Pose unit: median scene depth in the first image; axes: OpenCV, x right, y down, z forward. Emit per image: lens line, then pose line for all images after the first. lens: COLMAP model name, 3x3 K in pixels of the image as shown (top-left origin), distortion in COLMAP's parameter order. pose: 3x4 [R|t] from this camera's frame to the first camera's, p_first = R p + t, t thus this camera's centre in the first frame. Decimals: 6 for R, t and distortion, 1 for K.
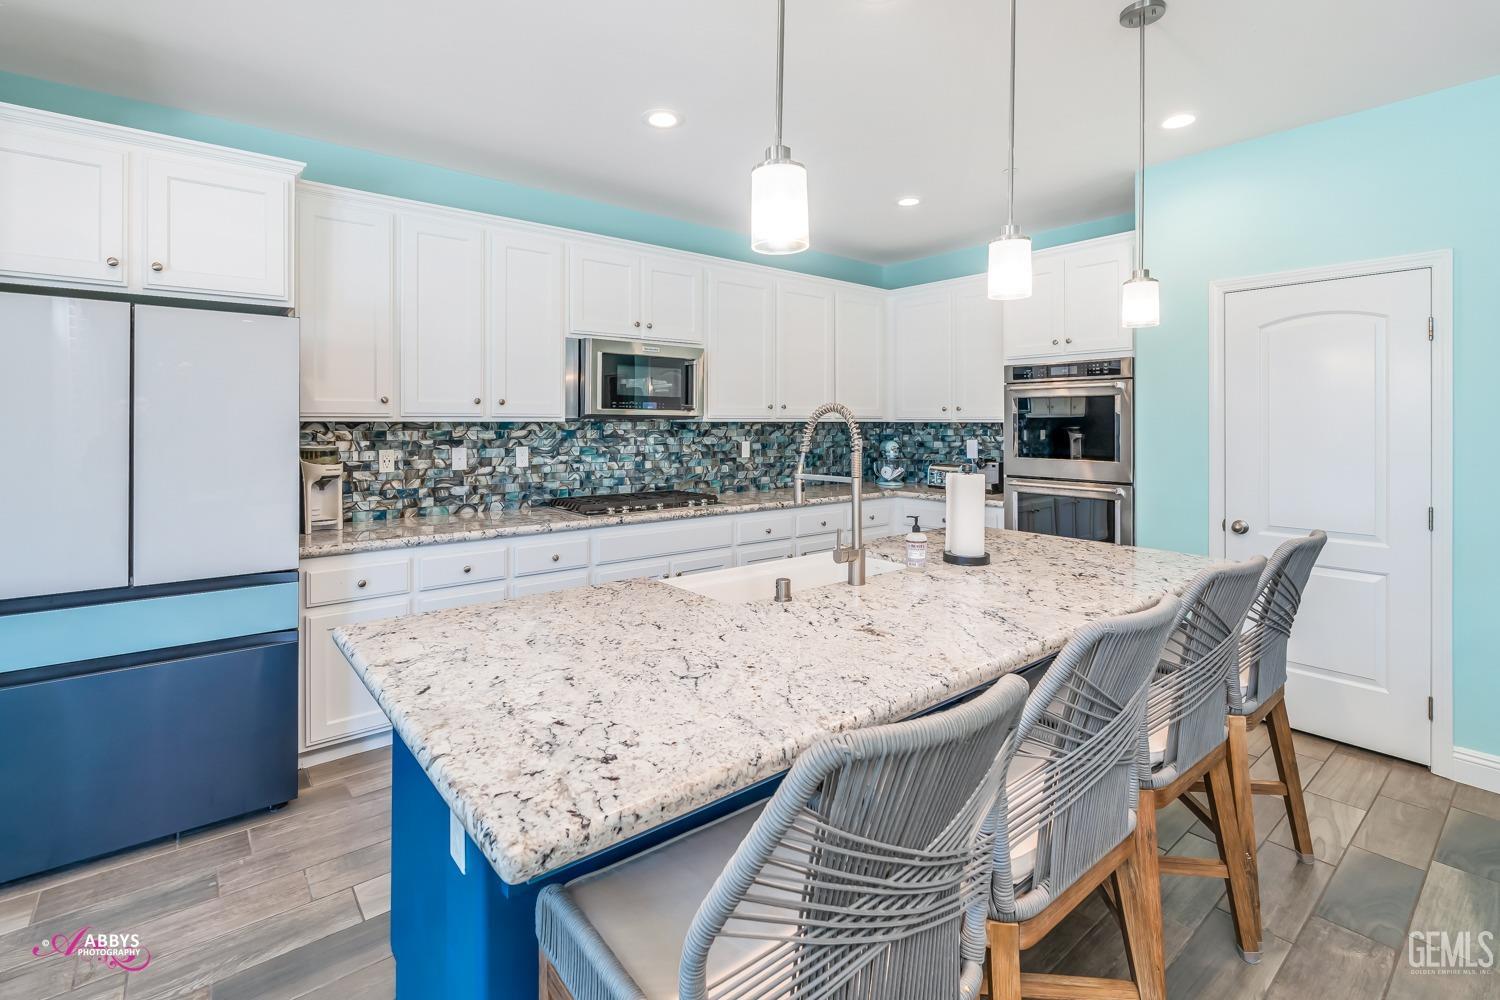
lens RADIAL K [[679.9, 0, 734.3], [0, 679.9, 417.8], [0, 0, 1]] dist [-0.006086, 0.000755]
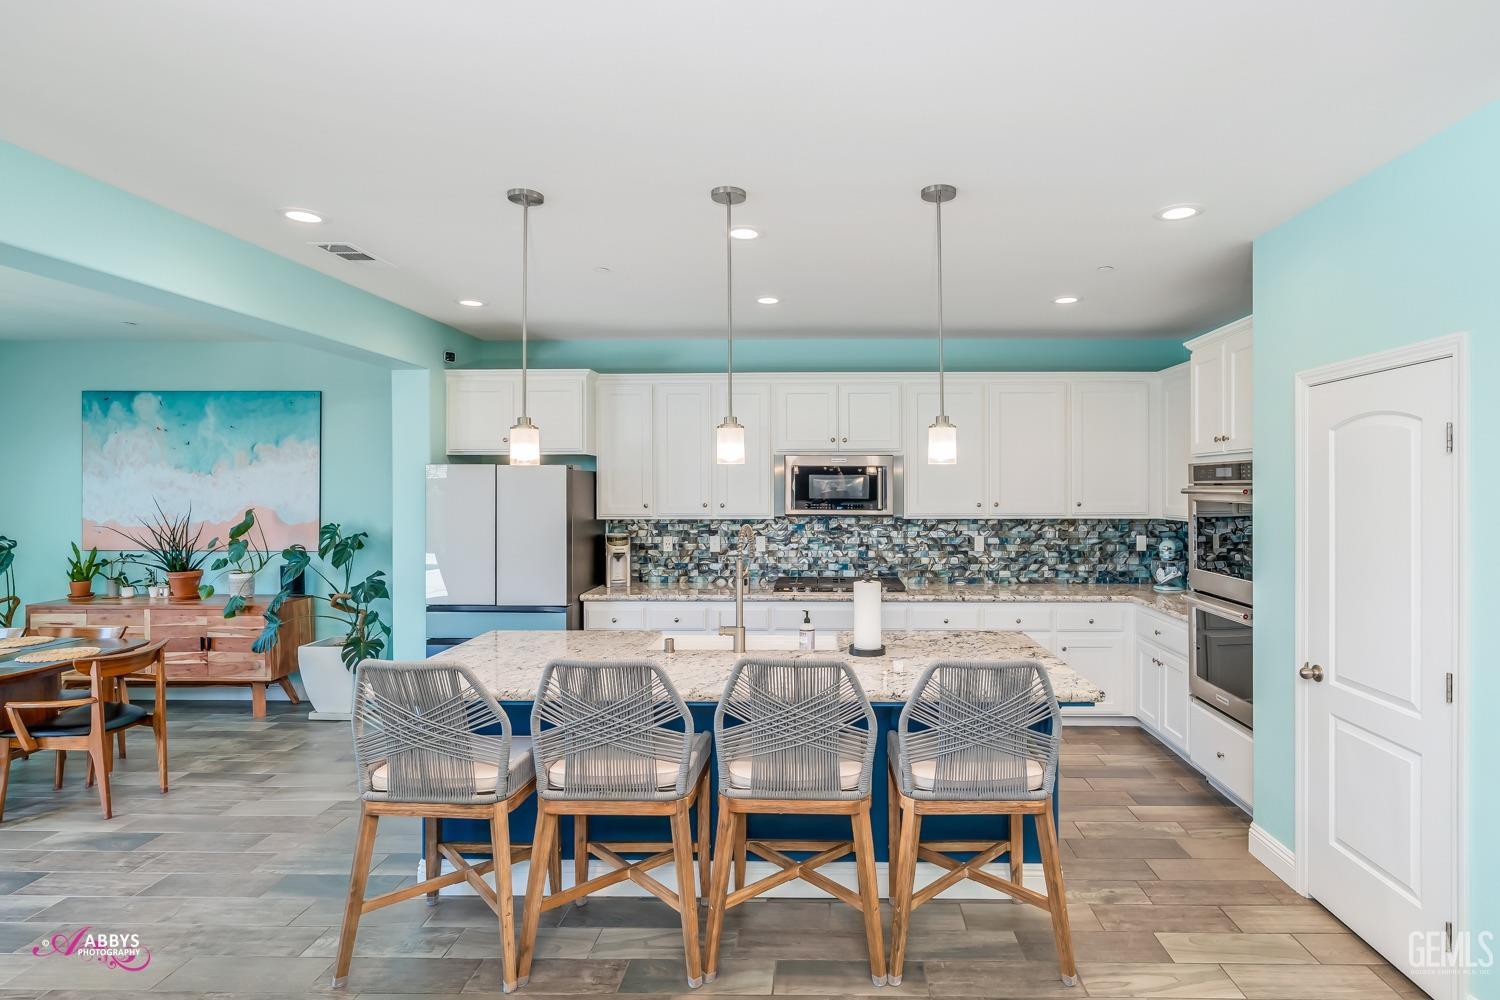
lens RADIAL K [[754.7, 0, 821.0], [0, 754.7, 492.4], [0, 0, 1]] dist [-0.009396, 0.003112]
pose [[0.775679, 0.002725, -0.631121, 0.697326], [0.005976, 0.999914, 0.011662, -0.058460], [0.631099, -0.012818, 0.775596, -0.066804]]
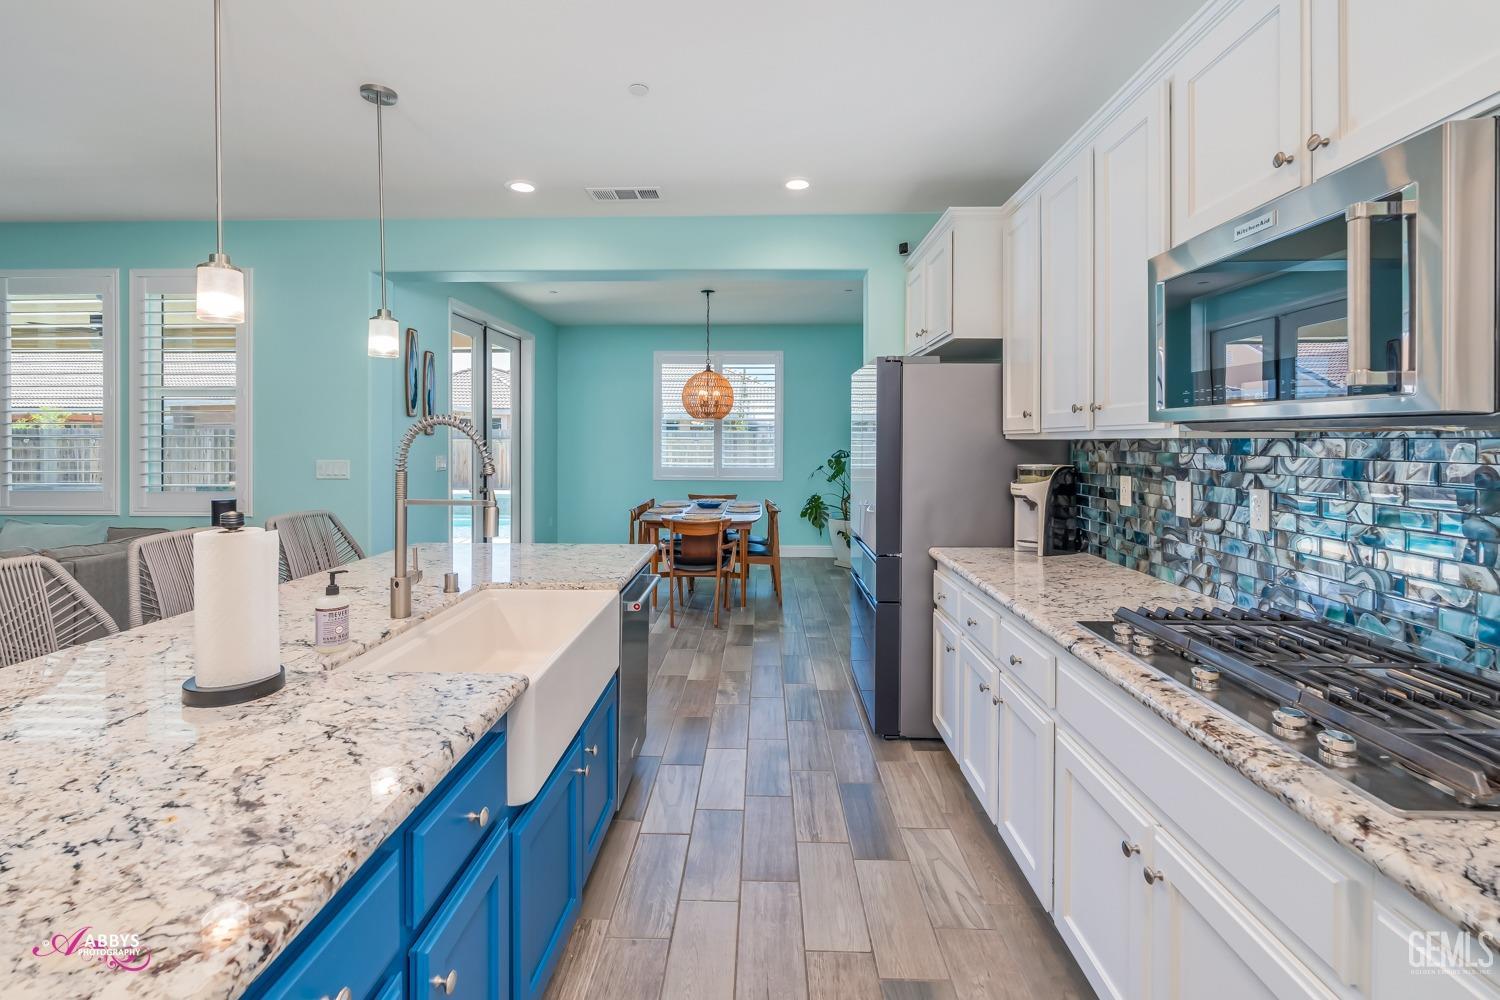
lens RADIAL K [[679.9, 0, 741.2], [0, 679.9, 446.8], [0, 0, 1]] dist [-0.006086, 0.000755]
pose [[-0.647190, 0.006209, -0.762304, 0.303170], [0.002828, 0.999980, 0.005744, 0.007680], [0.762324, 0.001561, -0.647194, 1.013898]]
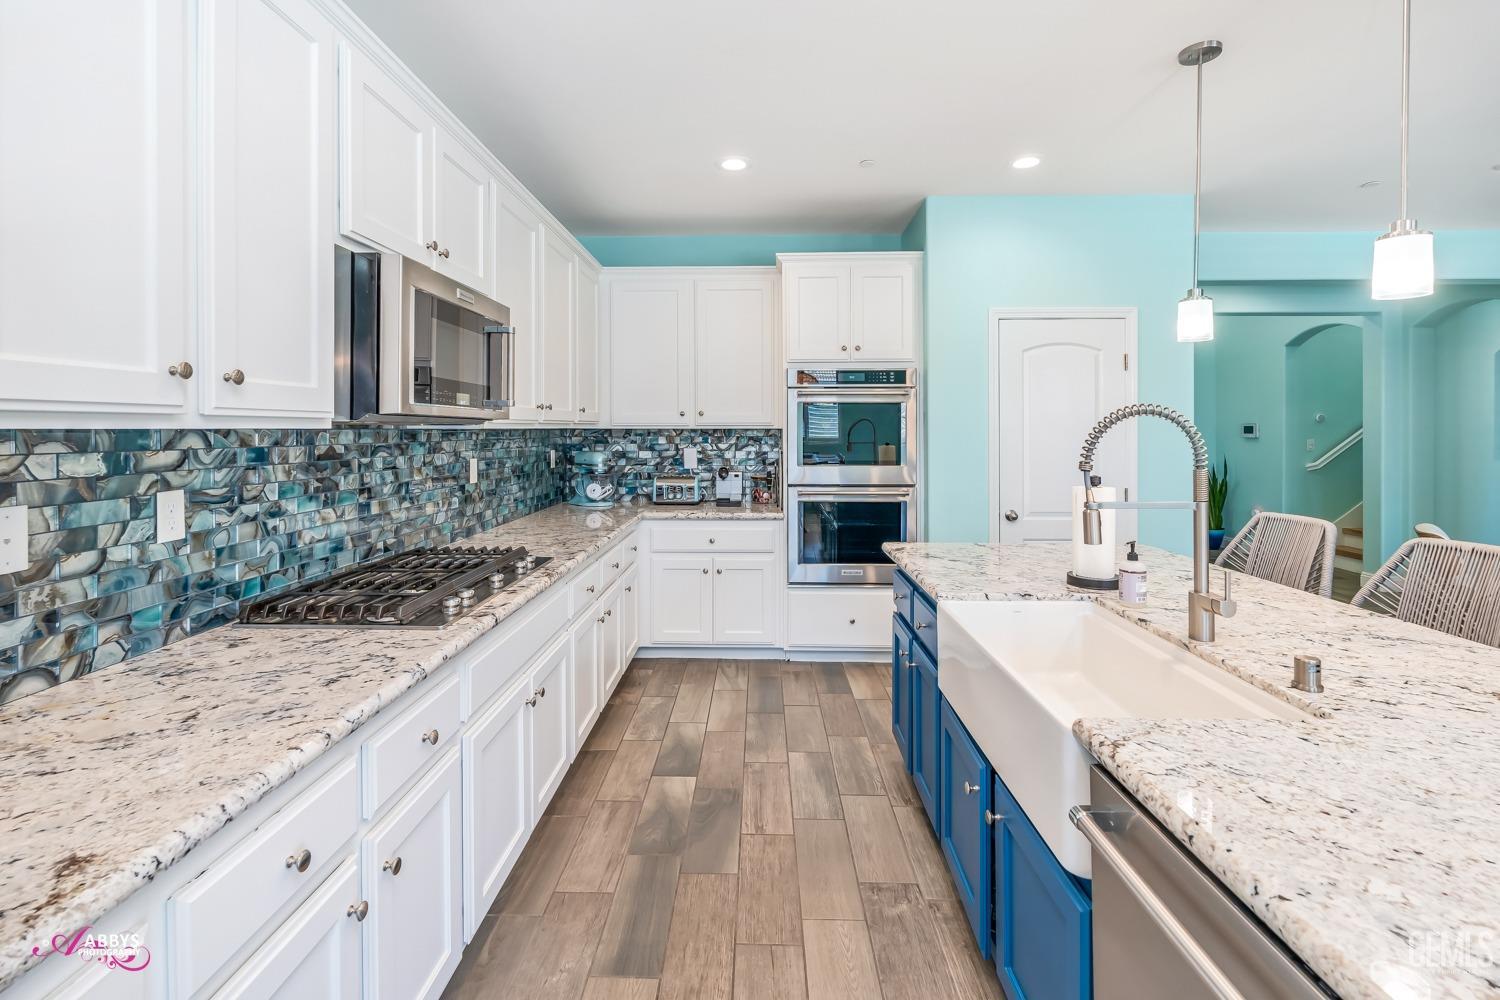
lens RADIAL K [[679.9, 0, 732.9], [0, 679.9, 428.4], [0, 0, 1]] dist [-0.006086, 0.000755]
pose [[0.655226, -0.001198, 0.755432, -0.390707], [-0.003357, 0.999984, 0.004497, 0.002422], [-0.755426, -0.005483, 0.655211, 0.474560]]
